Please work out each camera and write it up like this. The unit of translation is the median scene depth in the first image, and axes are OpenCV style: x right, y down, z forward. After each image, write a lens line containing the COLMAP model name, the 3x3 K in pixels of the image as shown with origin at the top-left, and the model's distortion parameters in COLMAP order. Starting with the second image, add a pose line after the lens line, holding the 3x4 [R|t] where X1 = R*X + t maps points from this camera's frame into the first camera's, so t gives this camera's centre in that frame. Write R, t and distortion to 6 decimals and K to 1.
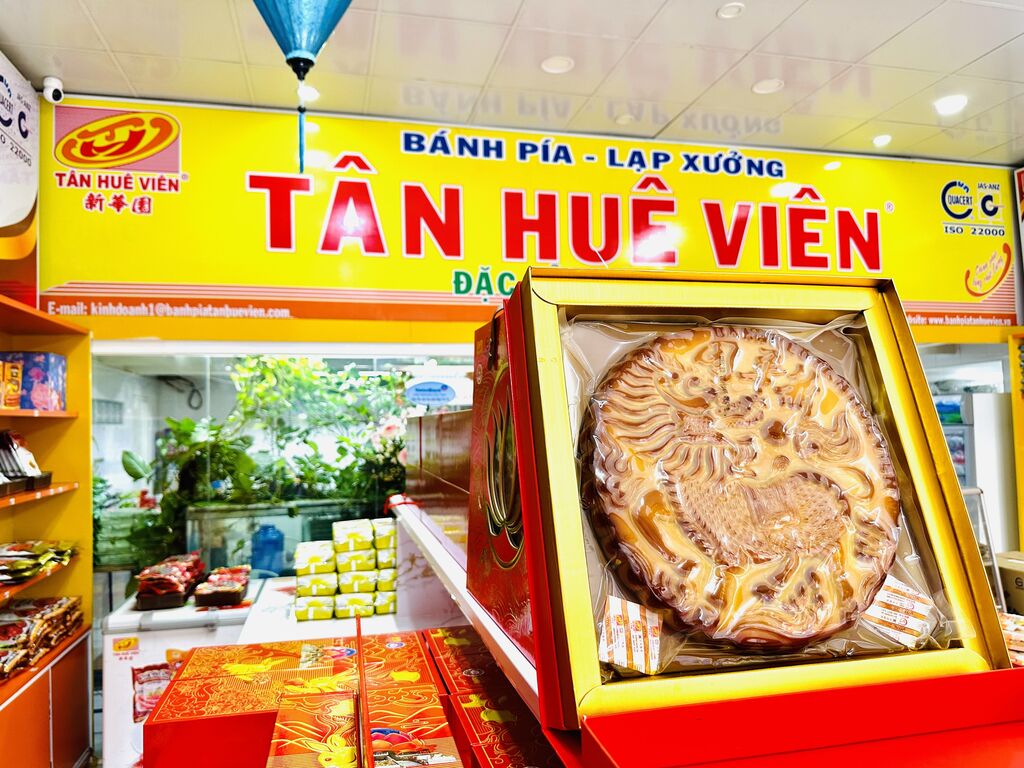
lens RADIAL K [[736.1, 0, 506.9], [0, 736.1, 392.0], [0, 0, 1]] dist [0.032490, -0.052273]
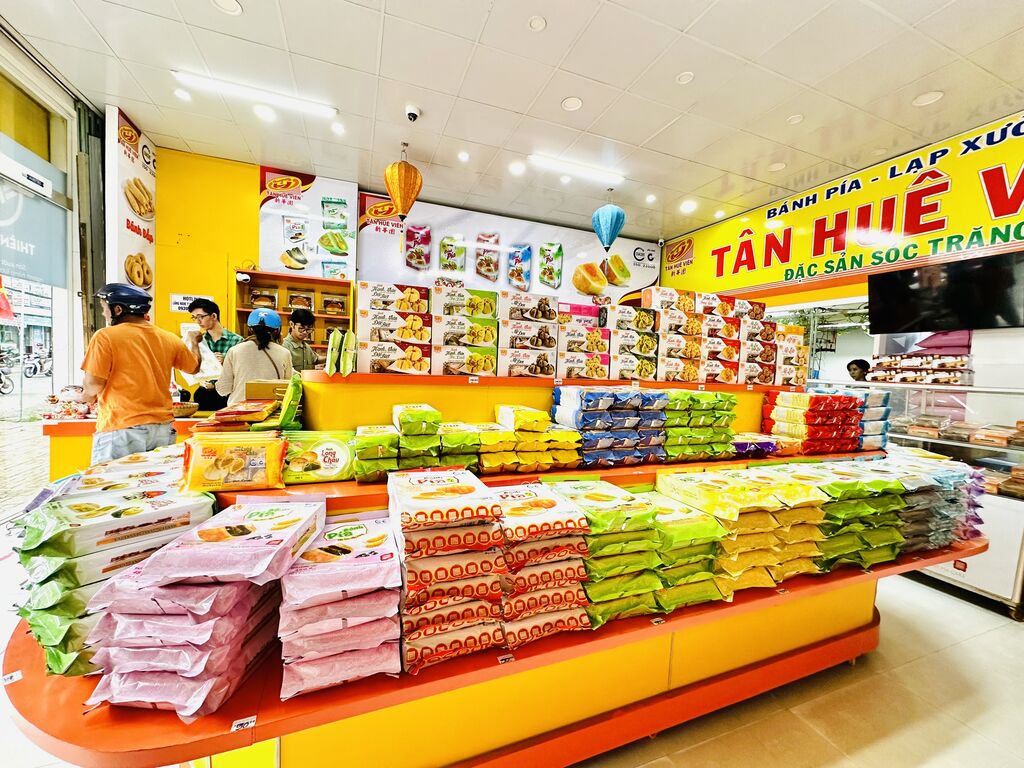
lens RADIAL K [[409.1, 0, 511.8], [0, 409.1, 381.7], [0, 0, 1]] dist [-0.002041, -0.000166]
pose [[0.128739, 0.070627, -0.989160, 1.055232], [-0.000255, 0.997463, 0.071187, 0.072441], [0.991679, -0.008913, 0.128430, 0.096614]]
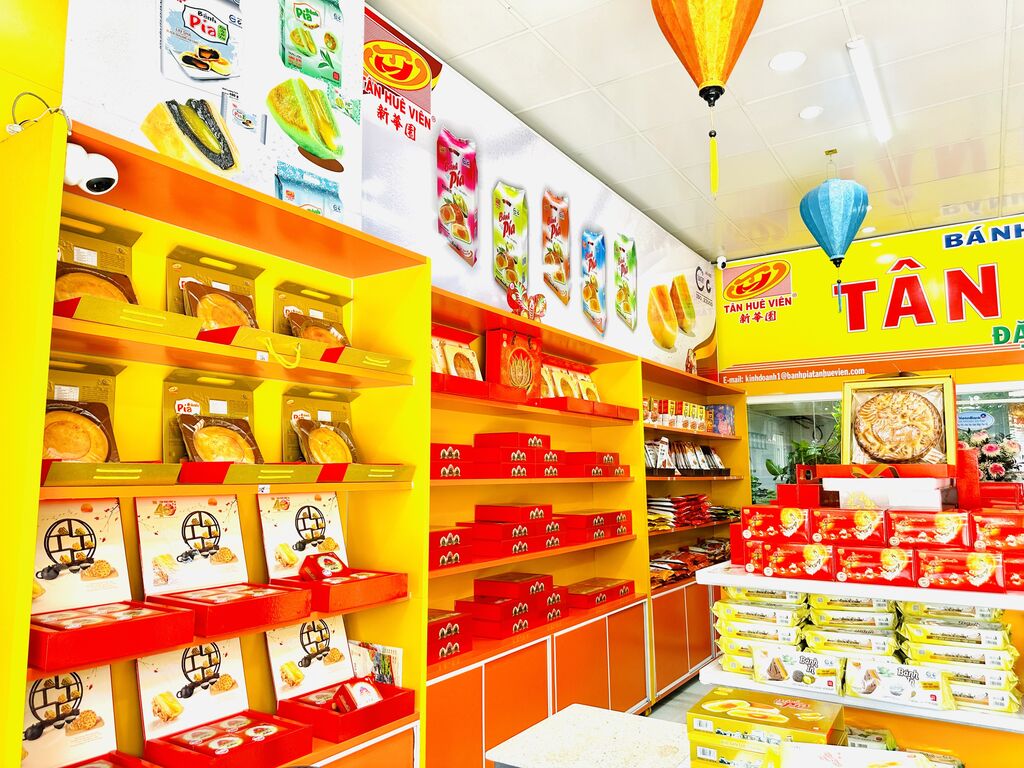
lens RADIAL K [[718.6, 0, 521.6], [0, 718.6, 394.3], [0, 0, 1]] dist [0.147961, -0.222589]
pose [[0.693802, -0.061629, -0.717523, 0.304246], [0.022616, 0.997705, -0.063826, 0.023685], [0.719810, 0.028055, 0.693604, -0.574774]]
